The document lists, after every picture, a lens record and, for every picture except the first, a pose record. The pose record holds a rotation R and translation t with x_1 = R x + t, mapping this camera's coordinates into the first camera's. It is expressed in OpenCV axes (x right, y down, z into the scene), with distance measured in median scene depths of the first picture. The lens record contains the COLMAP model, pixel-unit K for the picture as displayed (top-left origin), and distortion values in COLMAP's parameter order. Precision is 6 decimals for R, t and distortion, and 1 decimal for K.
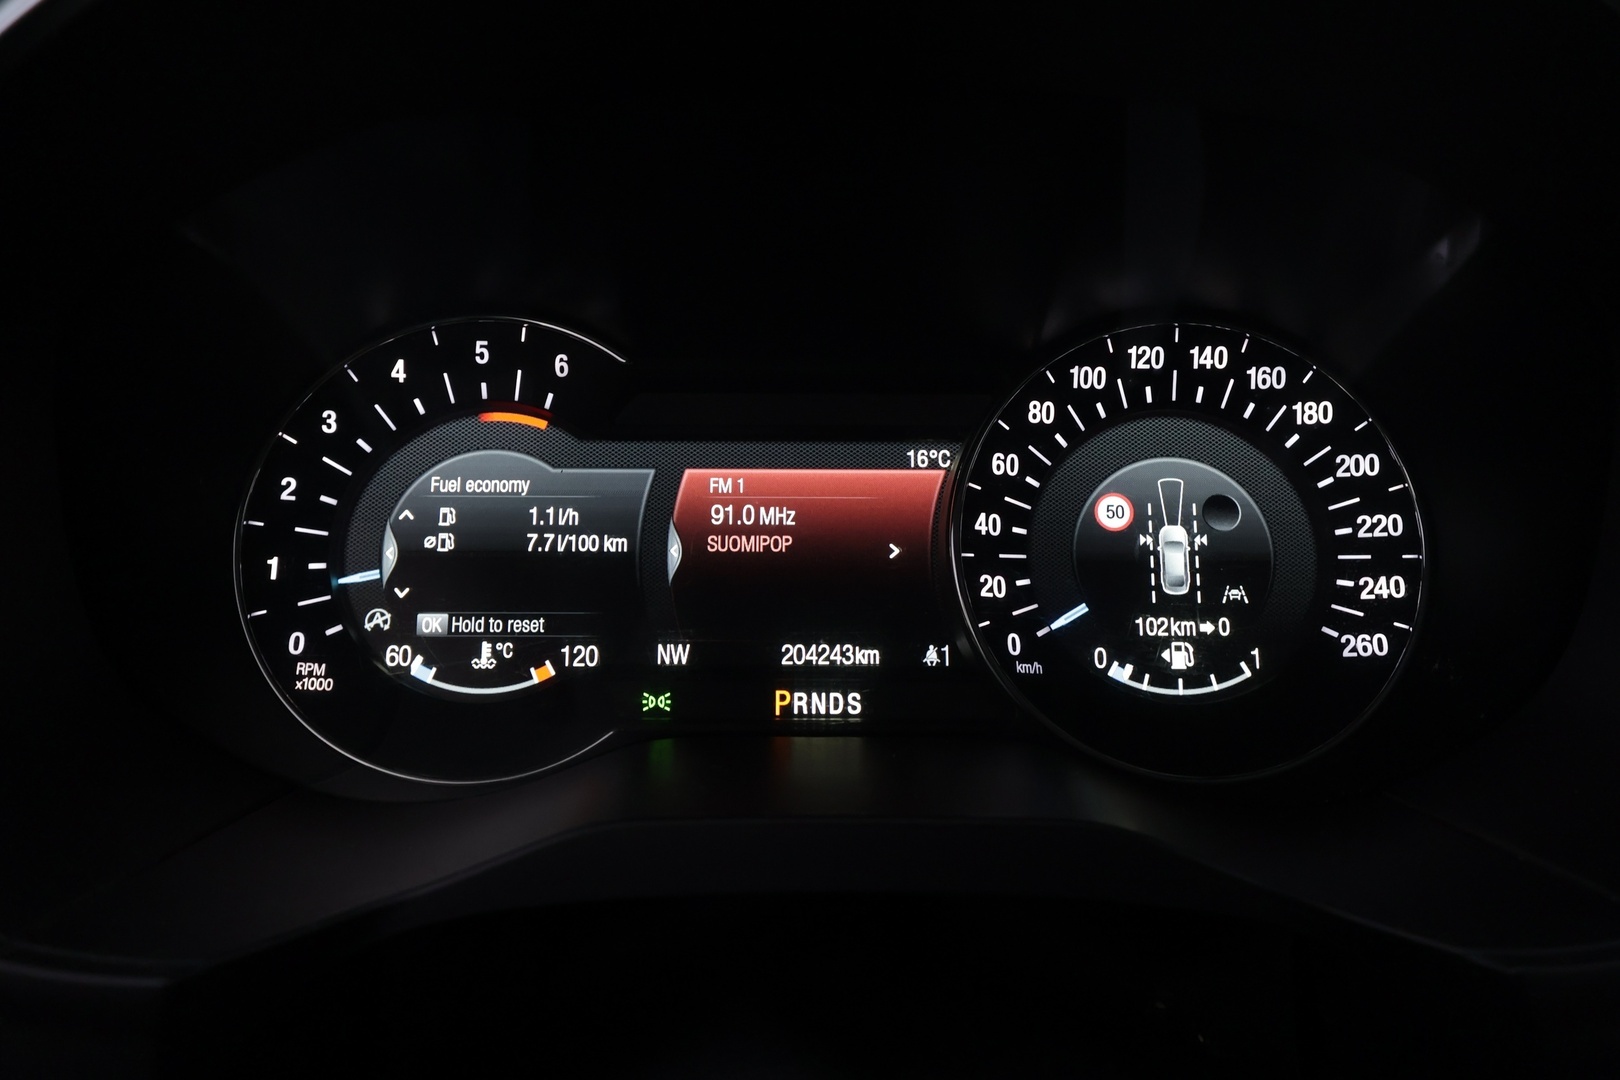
lens RADIAL K [[1285.3, 0, 793.8], [0, 1285.3, 537.2], [0, 0, 1]] dist [0.005626, -0.008266]
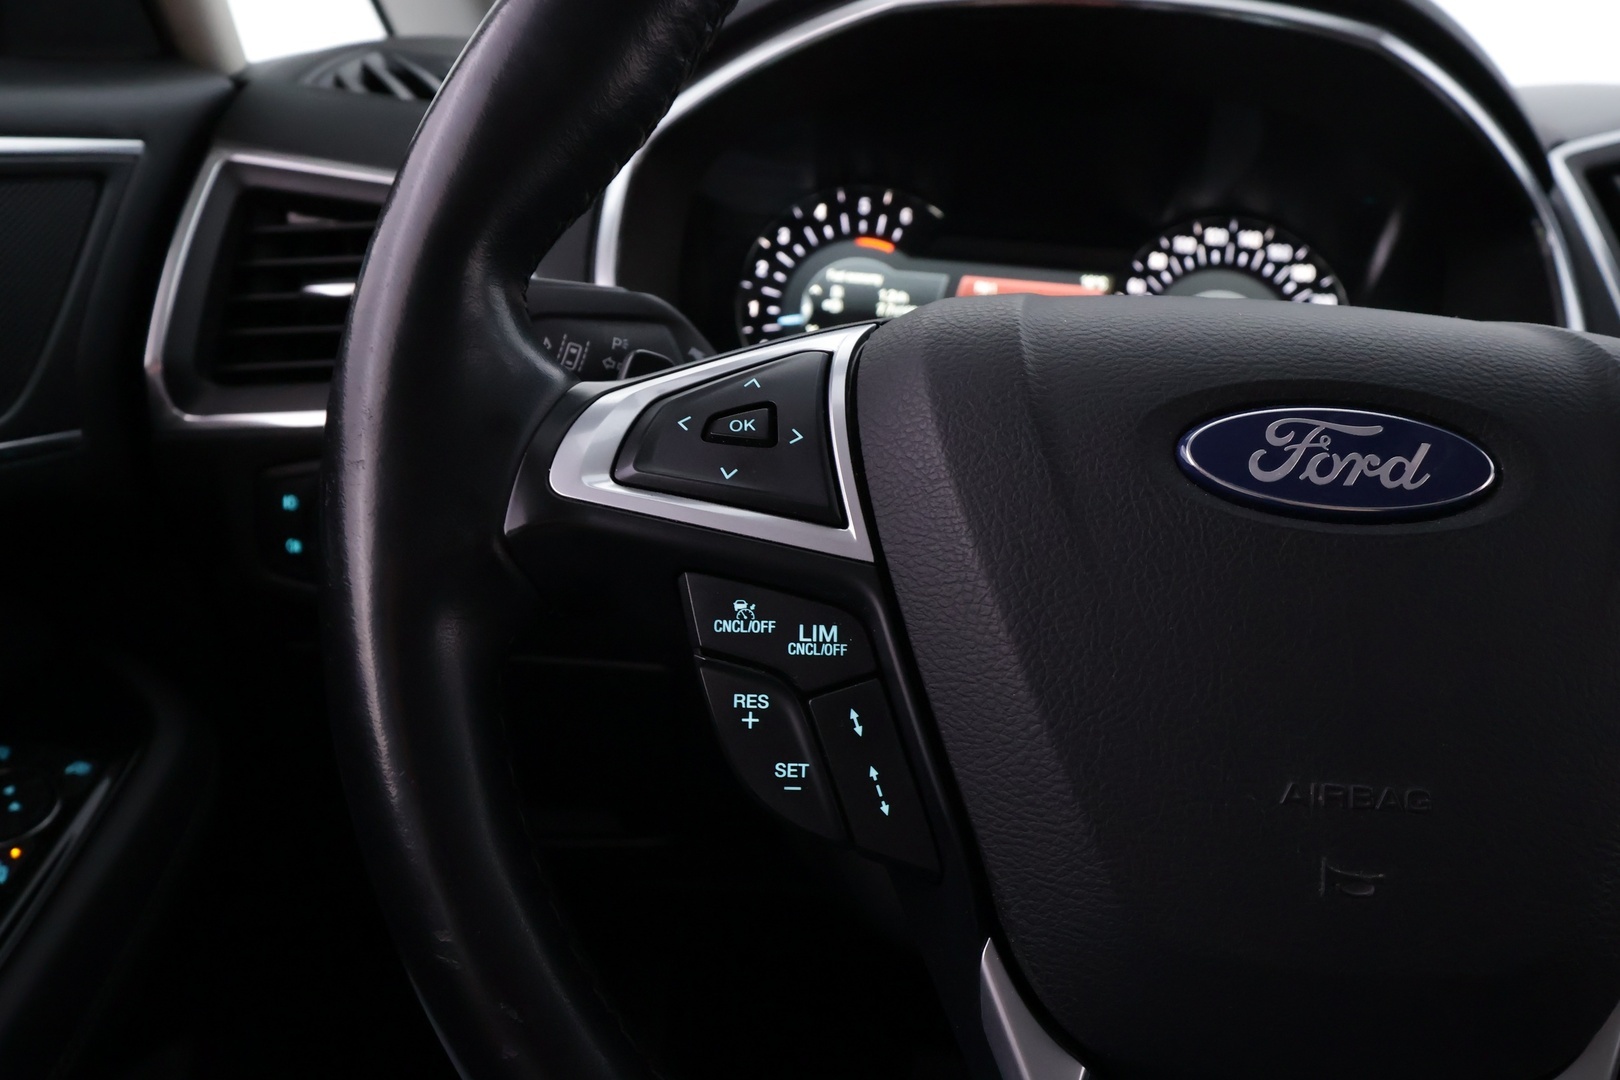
lens RADIAL K [[1285.3, 0, 818.3], [0, 1285.3, 548.9], [0, 0, 1]] dist [0.005626, -0.008266]
pose [[0.995881, 0.086189, -0.028134, -0.213208], [-0.084716, 0.995155, 0.049905, 0.270436], [0.032299, -0.047316, 0.998358, -0.918380]]
